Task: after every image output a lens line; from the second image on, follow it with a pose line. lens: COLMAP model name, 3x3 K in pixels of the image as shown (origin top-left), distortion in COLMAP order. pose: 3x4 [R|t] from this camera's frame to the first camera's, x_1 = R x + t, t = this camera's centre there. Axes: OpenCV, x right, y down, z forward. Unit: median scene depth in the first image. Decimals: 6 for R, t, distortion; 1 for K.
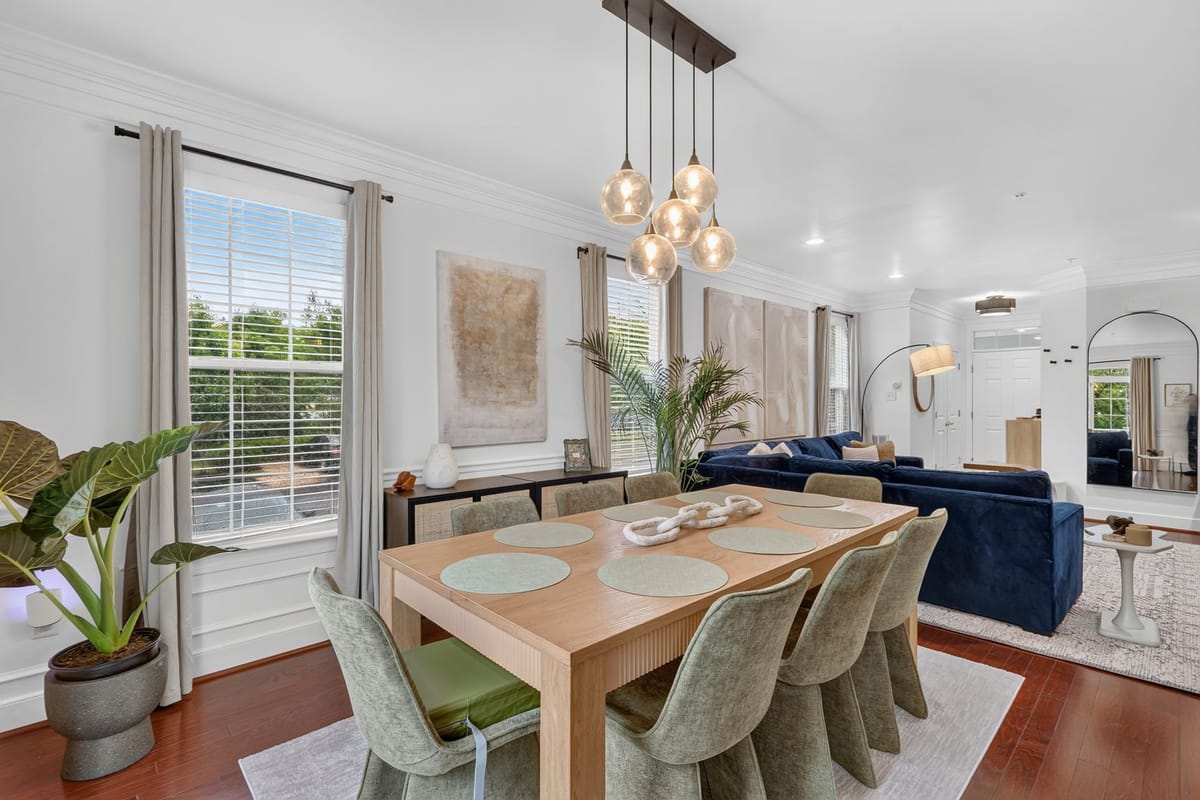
lens RADIAL K [[550.6, 0, 601.2], [0, 550.6, 396.3], [0, 0, 1]] dist [-0.011279, -0.000387]
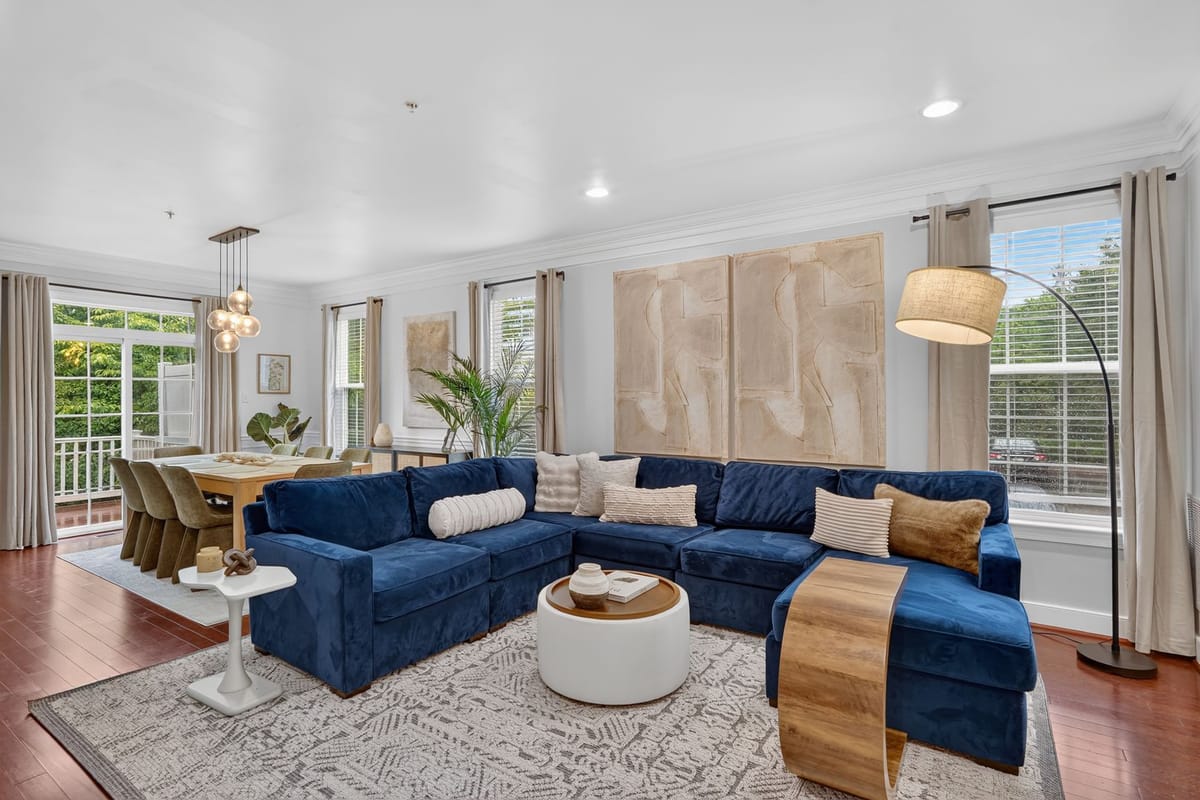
lens RADIAL K [[584.7, 0, 602.5], [0, 584.7, 395.6], [0, 0, 1]] dist [-0.005243, -0.000152]
pose [[0.222699, -0.004718, -0.974876, 1.617771], [0.008161, 0.999962, -0.002975, 0.002403], [0.974853, -0.007294, 0.222729, 1.130773]]
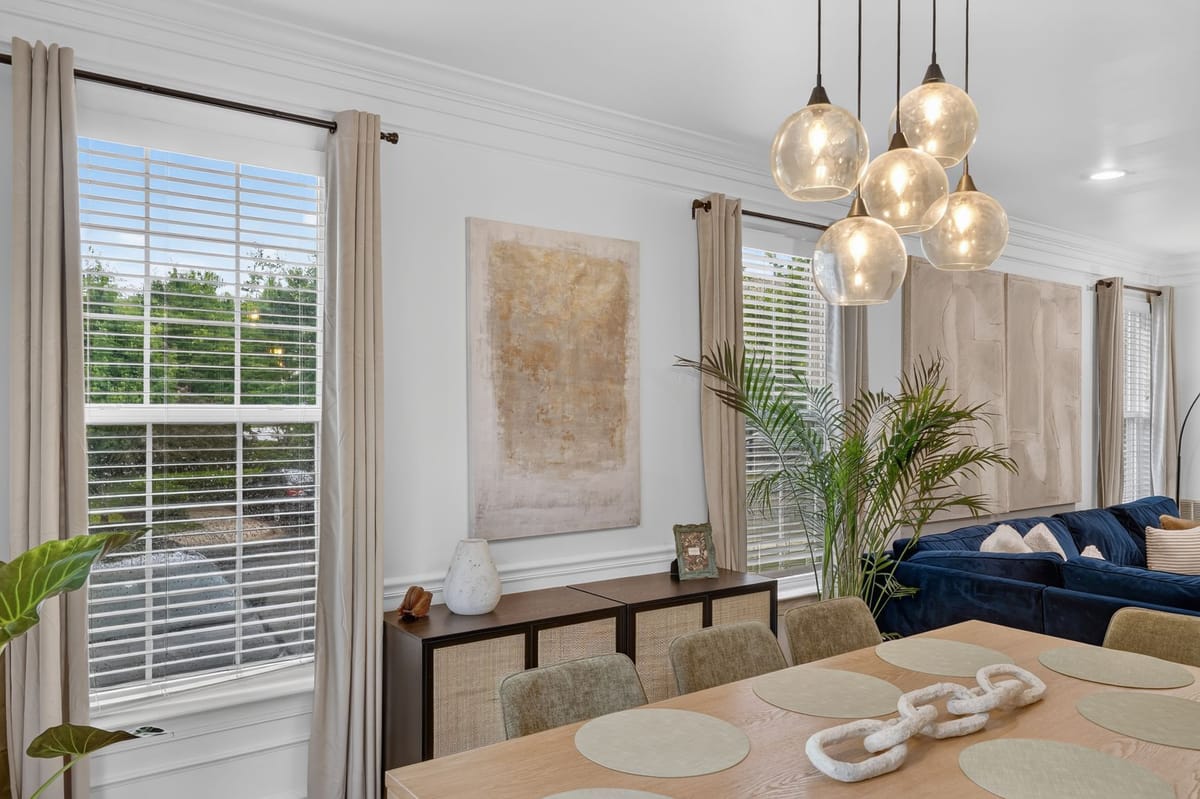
lens RADIAL K [[874.4, 0, 601.2], [0, 874.4, 410.3], [0, 0, 1]] dist [0.004415, -0.010009]
pose [[0.993387, 0.007254, -0.114581, -0.036140], [-0.006379, 0.999948, 0.008002, -0.057363], [0.114633, -0.007218, 0.993382, 0.050009]]
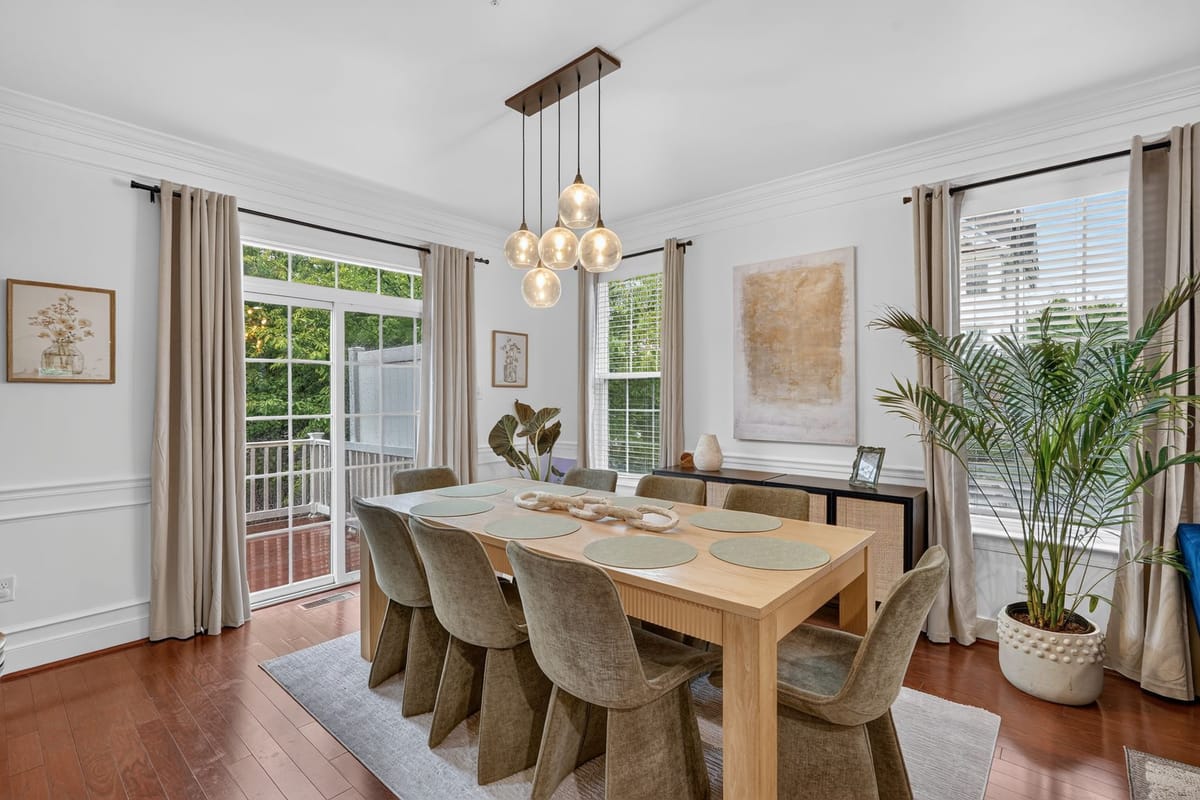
lens RADIAL K [[550.6, 0, 601.0], [0, 550.6, 399.0], [0, 0, 1]] dist [-0.011279, -0.000387]
pose [[0.088972, 0.004824, -0.996022, 0.774614], [0.002849, 0.999983, 0.005098, 0.003246], [0.996030, -0.003292, 0.088957, 0.580125]]
